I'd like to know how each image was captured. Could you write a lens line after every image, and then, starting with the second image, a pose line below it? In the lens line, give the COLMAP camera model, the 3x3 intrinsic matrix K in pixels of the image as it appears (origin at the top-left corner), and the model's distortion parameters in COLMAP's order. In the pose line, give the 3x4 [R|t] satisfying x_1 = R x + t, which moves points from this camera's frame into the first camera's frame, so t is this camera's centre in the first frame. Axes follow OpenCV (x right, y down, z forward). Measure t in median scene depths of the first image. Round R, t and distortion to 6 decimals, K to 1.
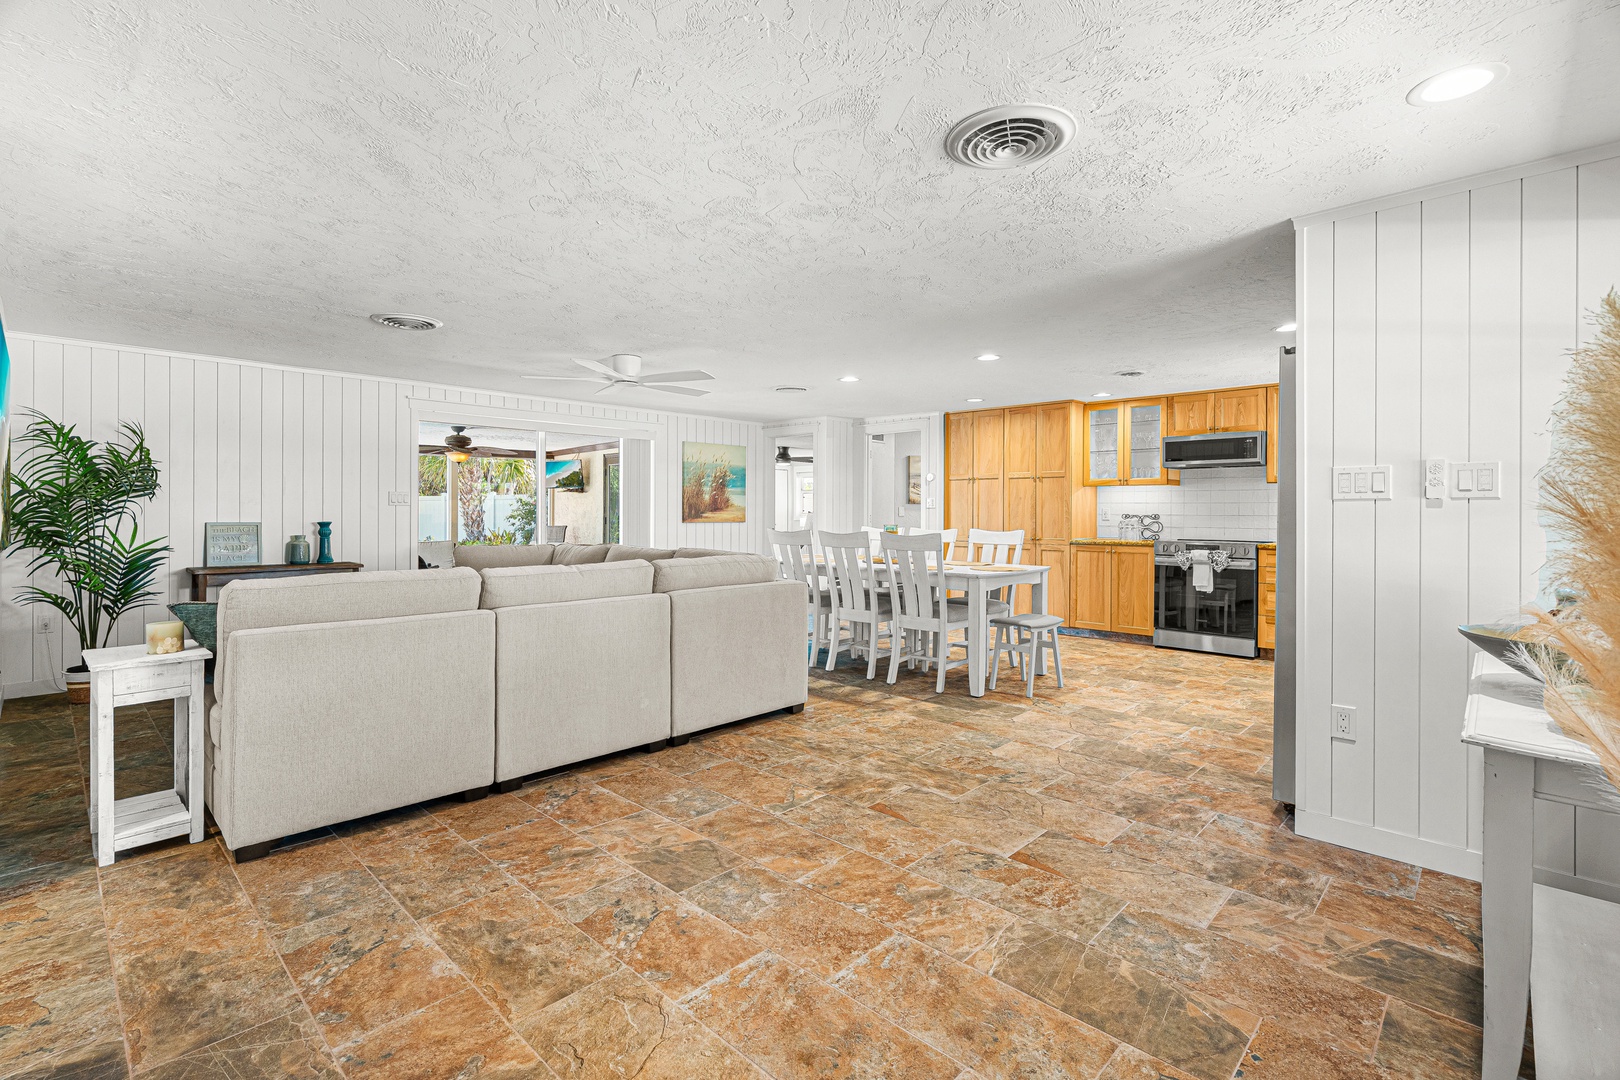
lens RADIAL K [[737.7, 0, 816.5], [0, 737.7, 526.0], [0, 0, 1]] dist [-0.004882, 0.002022]
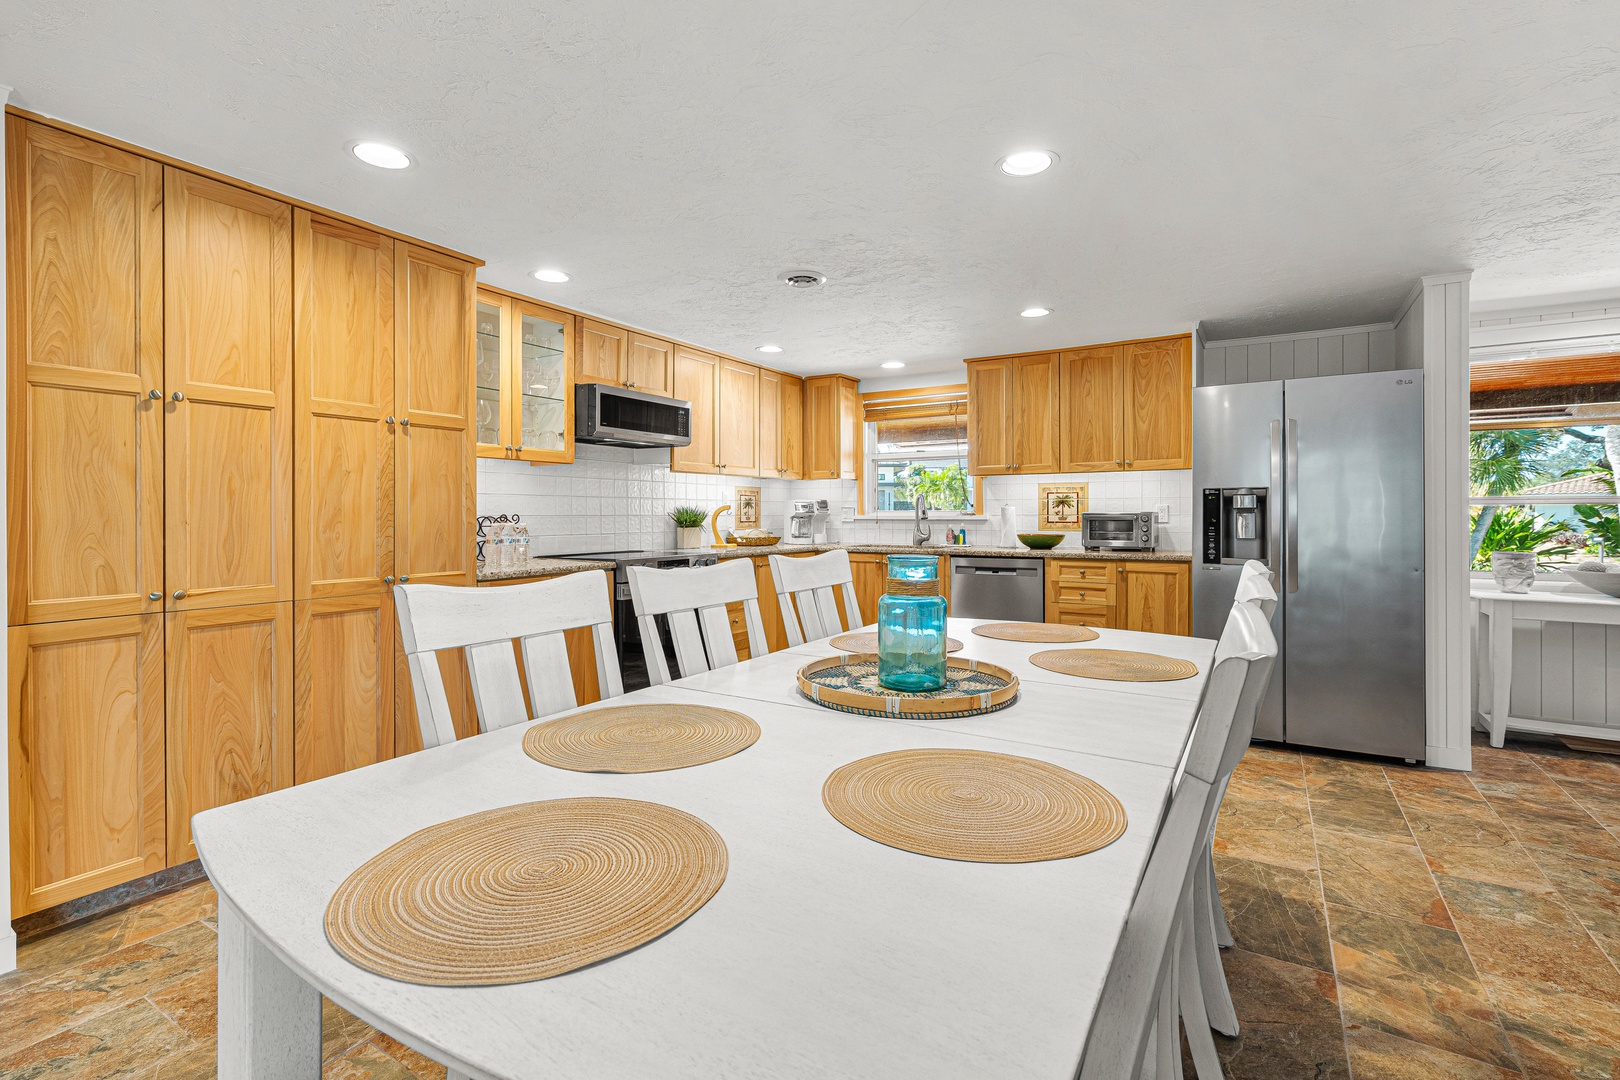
lens RADIAL K [[737.7, 0, 791.8], [0, 737.7, 516.9], [0, 0, 1]] dist [-0.004882, 0.002022]
pose [[-0.186459, -0.006473, 0.982441, -0.156703], [0.019292, 0.999761, 0.010249, -0.018244], [-0.982273, 0.020864, -0.186289, 1.072789]]
